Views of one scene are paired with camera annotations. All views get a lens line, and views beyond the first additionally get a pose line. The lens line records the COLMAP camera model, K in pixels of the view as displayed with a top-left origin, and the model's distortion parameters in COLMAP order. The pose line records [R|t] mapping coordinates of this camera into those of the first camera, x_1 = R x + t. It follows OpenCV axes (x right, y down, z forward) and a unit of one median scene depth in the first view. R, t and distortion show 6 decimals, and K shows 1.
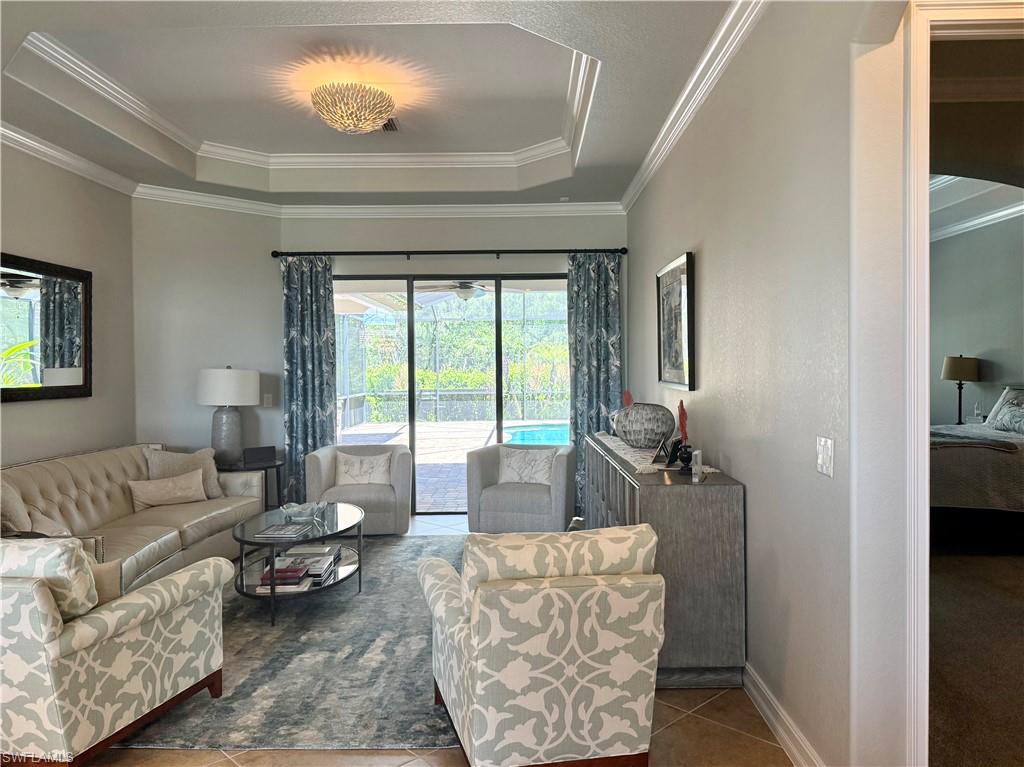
lens RADIAL K [[743.8, 0, 524.6], [0, 743.8, 379.8], [0, 0, 1]] dist [0.141949, -0.258863]
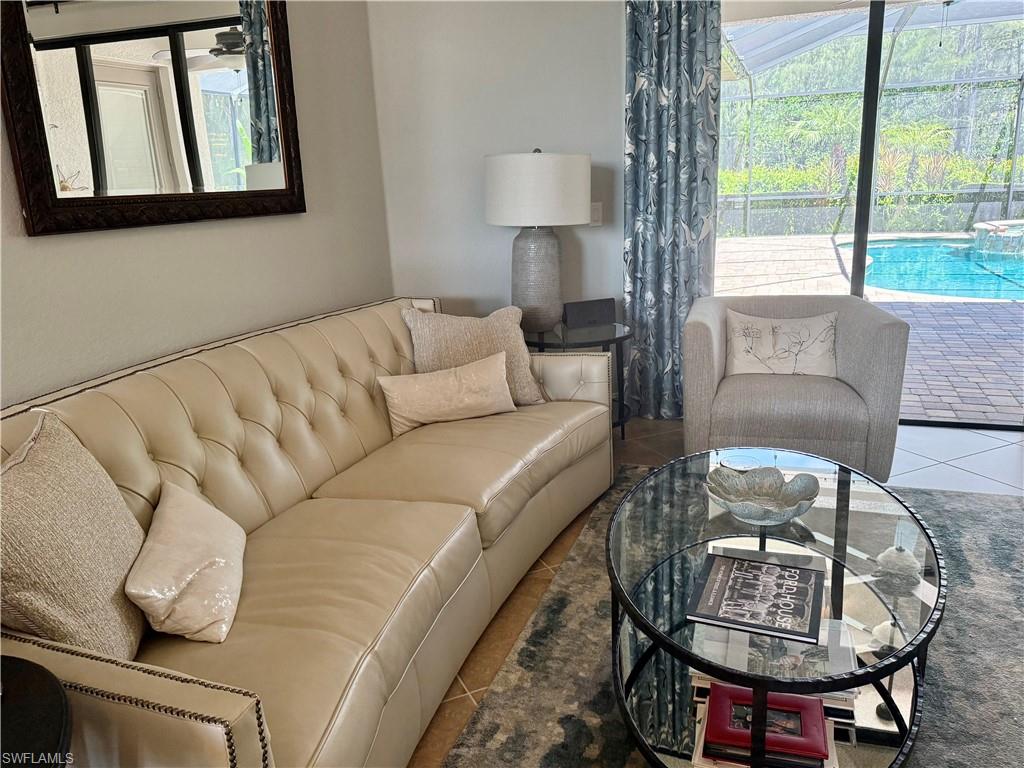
lens RADIAL K [[757.8, 0, 506.4], [0, 757.8, 378.8], [0, 0, 1]] dist [0.162748, -0.300763]
pose [[0.937814, 0.053777, -0.342948, -0.199859], [0.029945, 0.971713, 0.234261, 0.011052], [0.345845, -0.229963, 0.909675, 0.425368]]
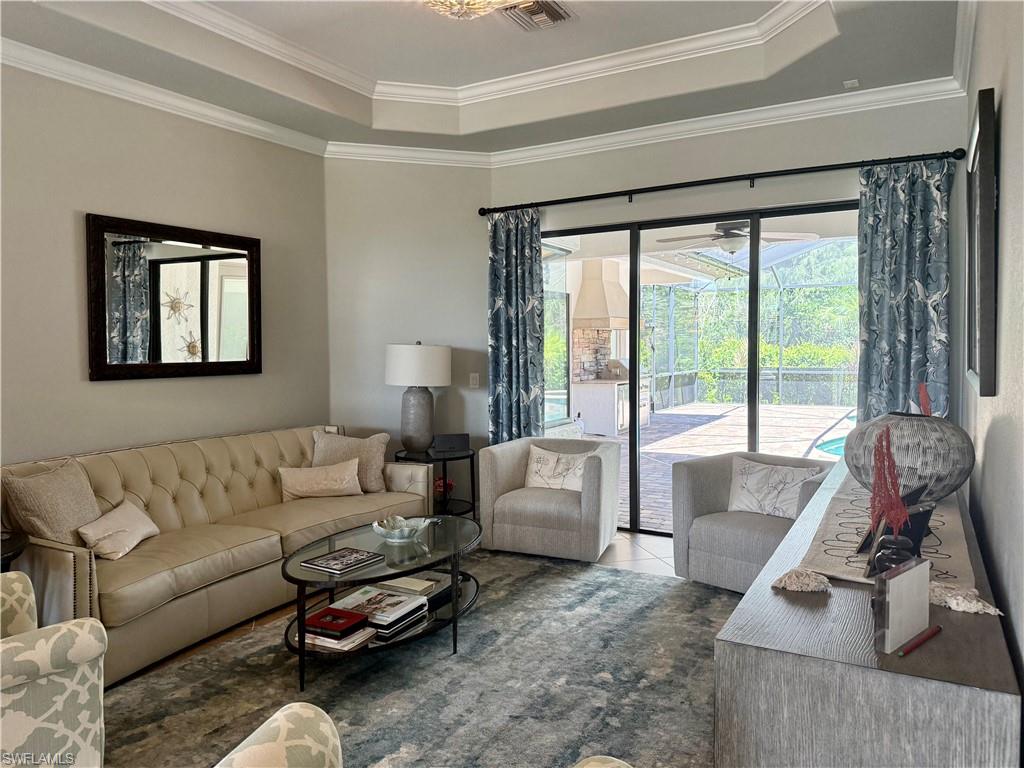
lens RADIAL K [[721.5, 0, 519.1], [0, 721.5, 376.0], [0, 0, 1]] dist [0.139896, -0.235640]
pose [[0.868566, 0.025054, -0.494939, 0.122857], [-0.010501, 0.999427, 0.032163, -0.005591], [0.495462, -0.022738, 0.868332, 0.295164]]
